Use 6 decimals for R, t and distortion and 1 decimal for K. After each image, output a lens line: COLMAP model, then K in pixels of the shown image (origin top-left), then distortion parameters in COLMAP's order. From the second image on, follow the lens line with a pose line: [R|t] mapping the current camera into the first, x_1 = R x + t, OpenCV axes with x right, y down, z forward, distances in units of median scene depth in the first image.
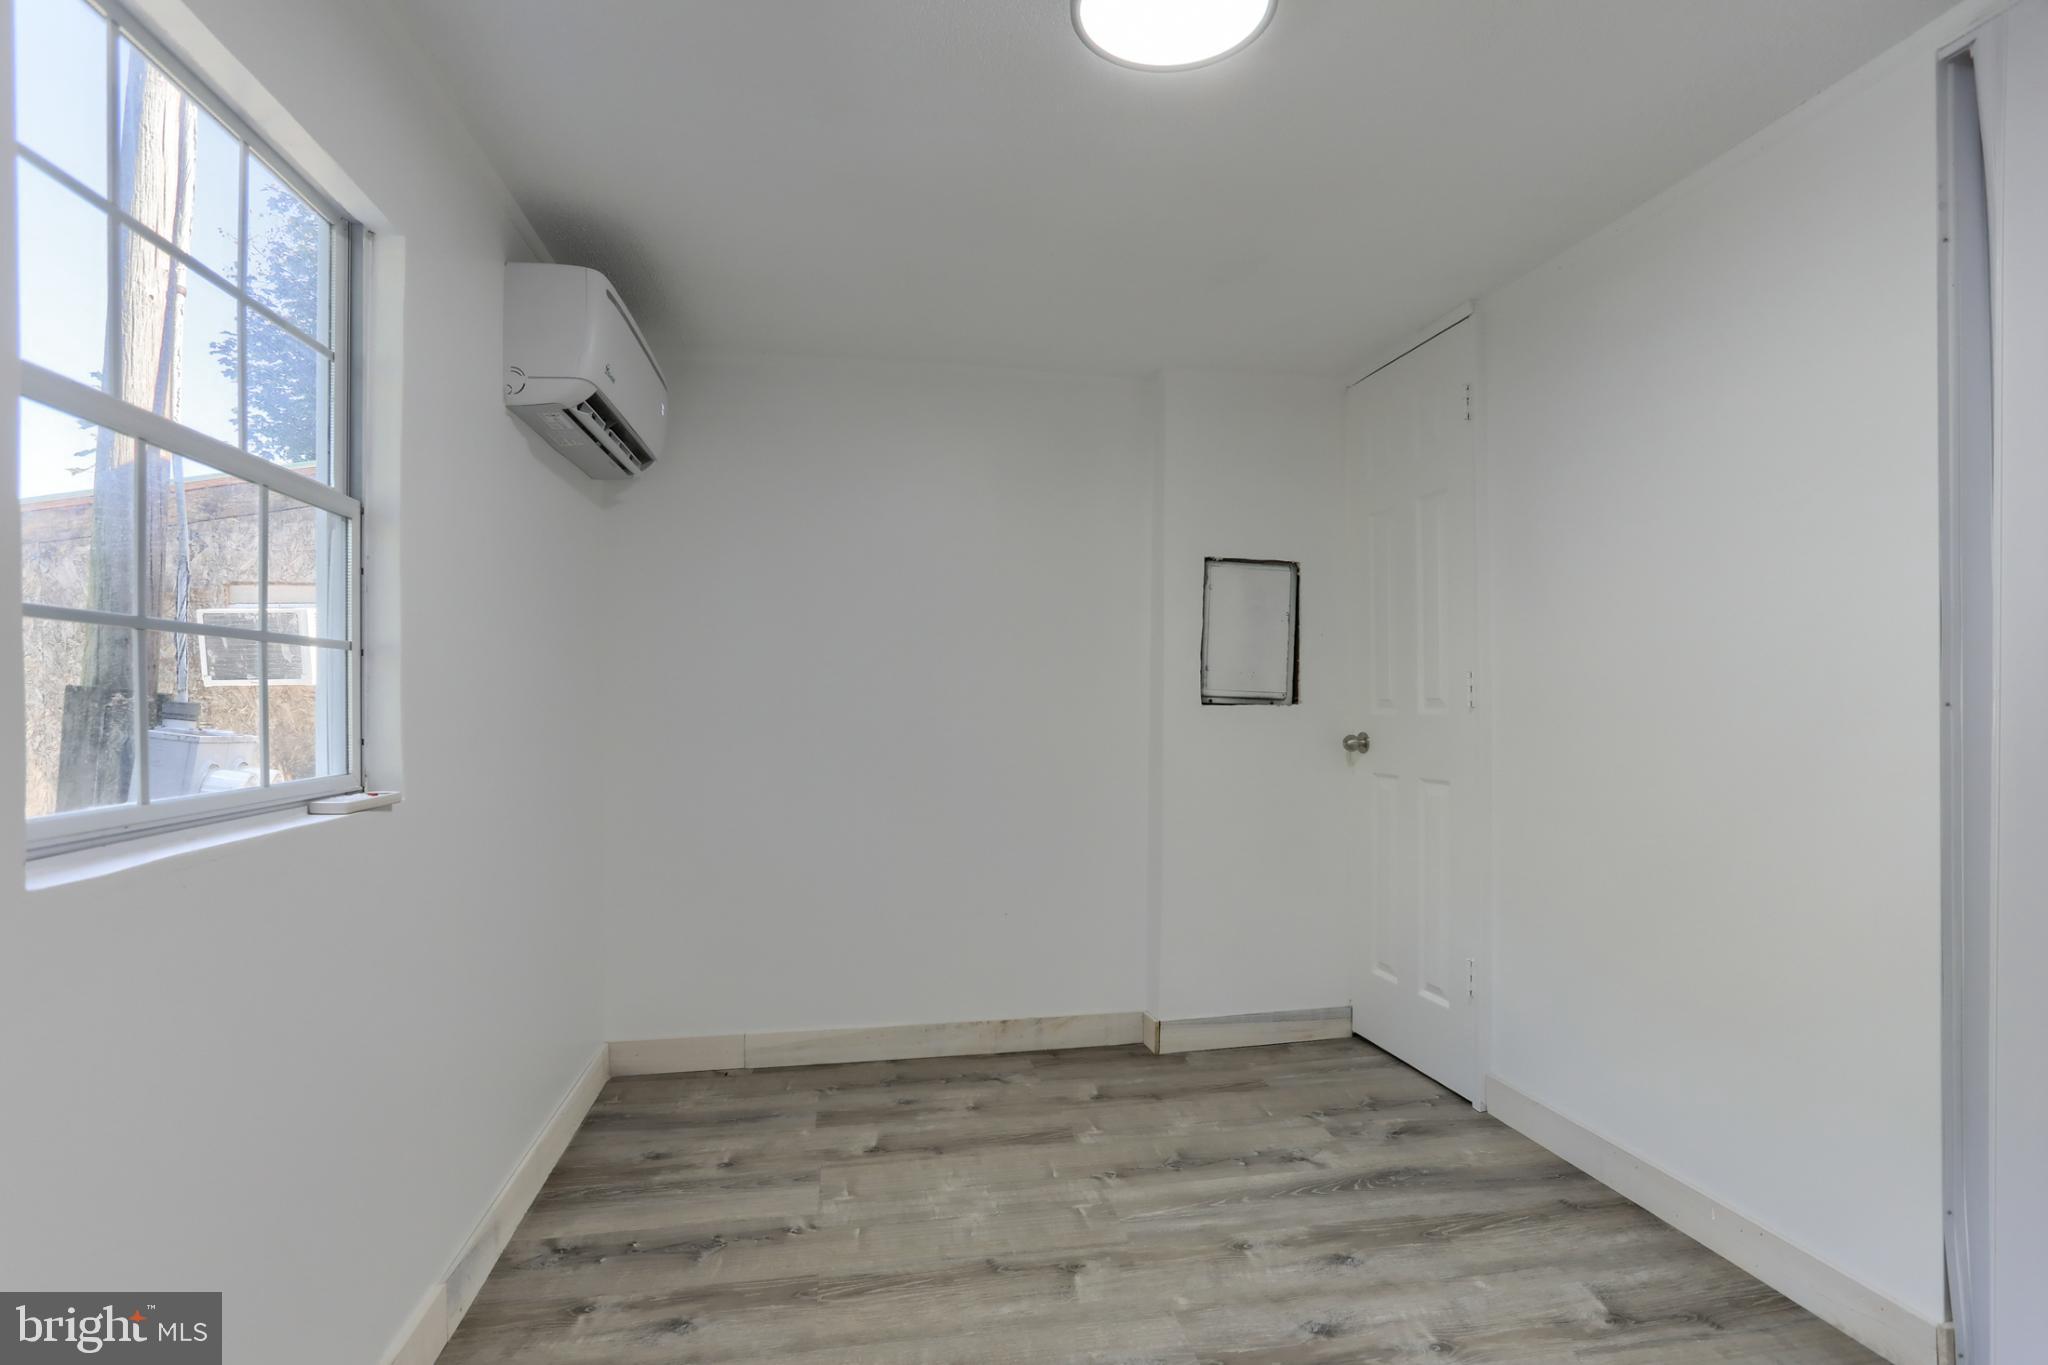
lens RADIAL K [[1017.9, 0, 1013.4], [0, 1017.9, 738.8], [0, 0, 1]] dist [-0.059286, 0.042604]
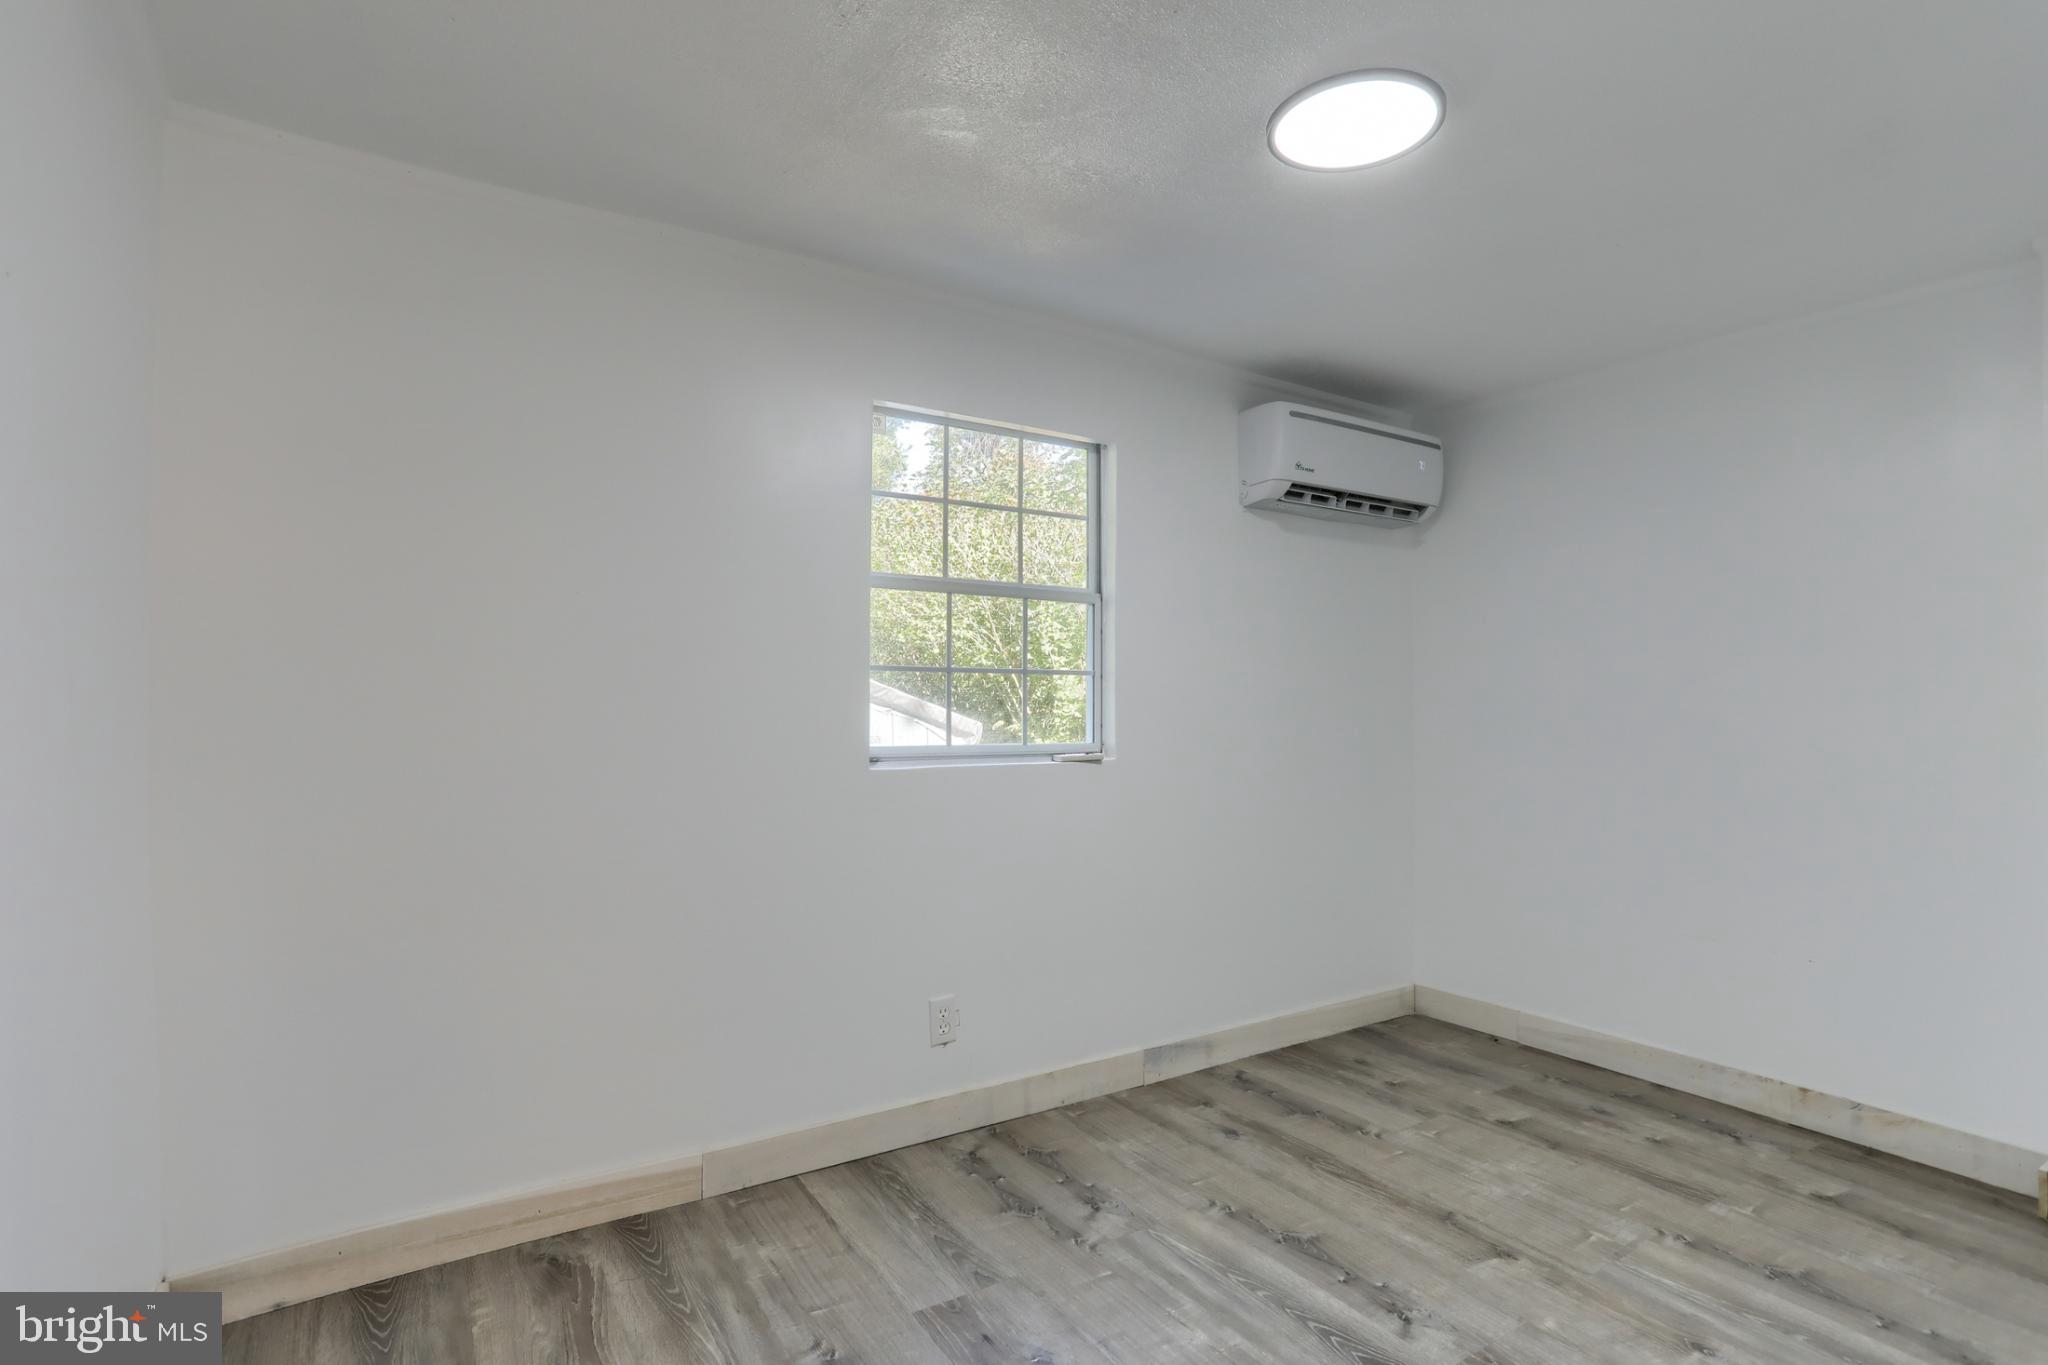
lens RADIAL K [[1017.9, 0, 1013.4], [0, 1017.9, 738.8], [0, 0, 1]] dist [-0.059286, 0.042604]
pose [[0.355125, 0.030339, -0.934327, 0.679635], [-0.035167, 0.999199, 0.019079, -0.001619], [0.934157, 0.026082, 0.355907, 0.126951]]
